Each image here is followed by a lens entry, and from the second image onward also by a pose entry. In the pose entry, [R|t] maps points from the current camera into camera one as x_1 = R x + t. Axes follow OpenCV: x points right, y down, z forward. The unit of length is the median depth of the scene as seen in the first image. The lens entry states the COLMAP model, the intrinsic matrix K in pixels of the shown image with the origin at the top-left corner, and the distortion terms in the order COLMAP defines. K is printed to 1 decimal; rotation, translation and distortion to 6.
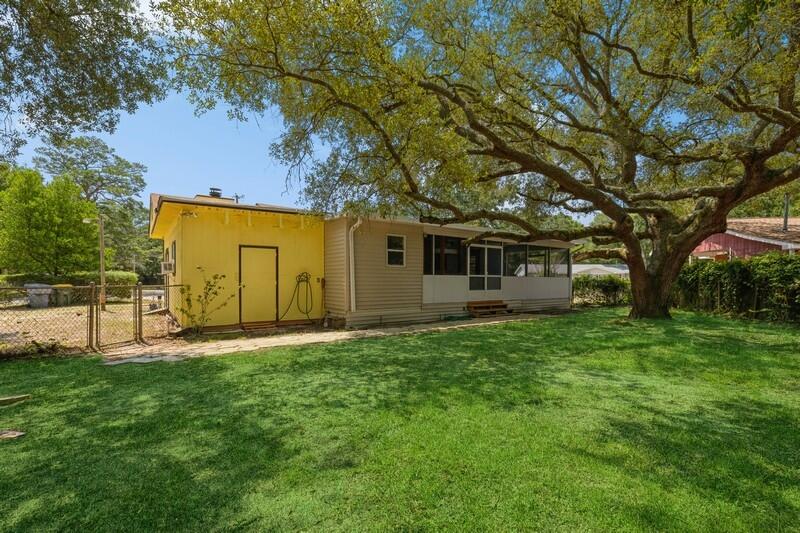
lens RADIAL K [[379.6, 0, 403.3], [0, 379.6, 271.2], [0, 0, 1]] dist [0.002743, -0.000950]
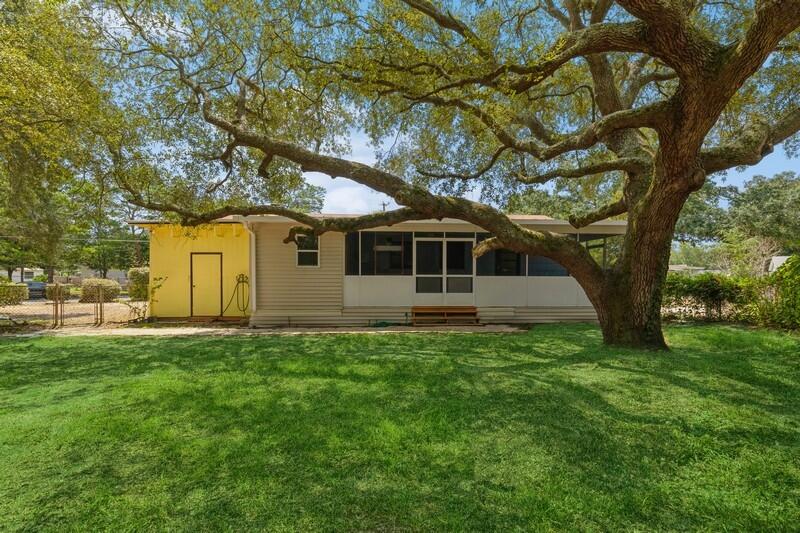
lens RADIAL K [[386.4, 0, 398.6], [0, 386.4, 270.4], [0, 0, 1]] dist [-0.002036, 0.000020]
pose [[0.824794, -0.015026, -0.565233, 0.699476], [0.014912, 0.999877, -0.004820, 0.004204], [0.565236, -0.004453, 0.824917, 0.295603]]
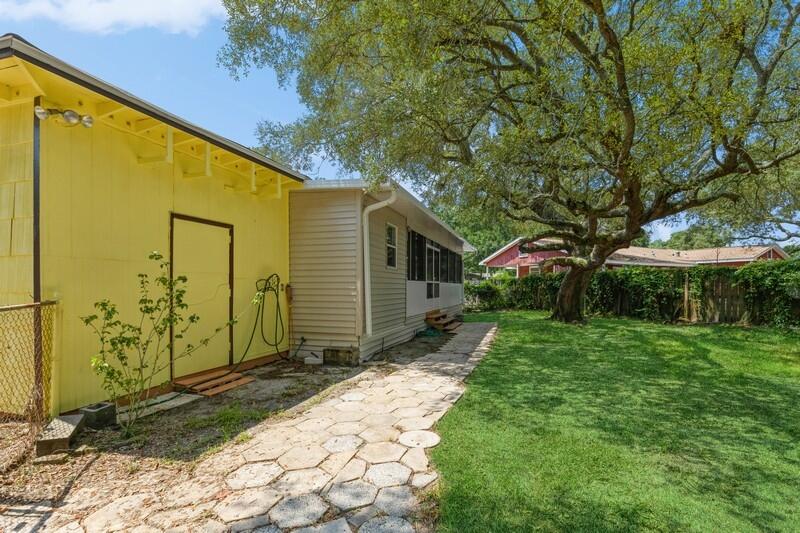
lens RADIAL K [[379.6, 0, 415.2], [0, 379.6, 284.8], [0, 0, 1]] dist [0.002743, -0.000950]
pose [[0.792761, 0.001308, 0.609531, -0.404100], [-0.012983, 0.999807, 0.014740, 0.007656], [-0.609394, -0.019599, 0.792625, 0.378684]]
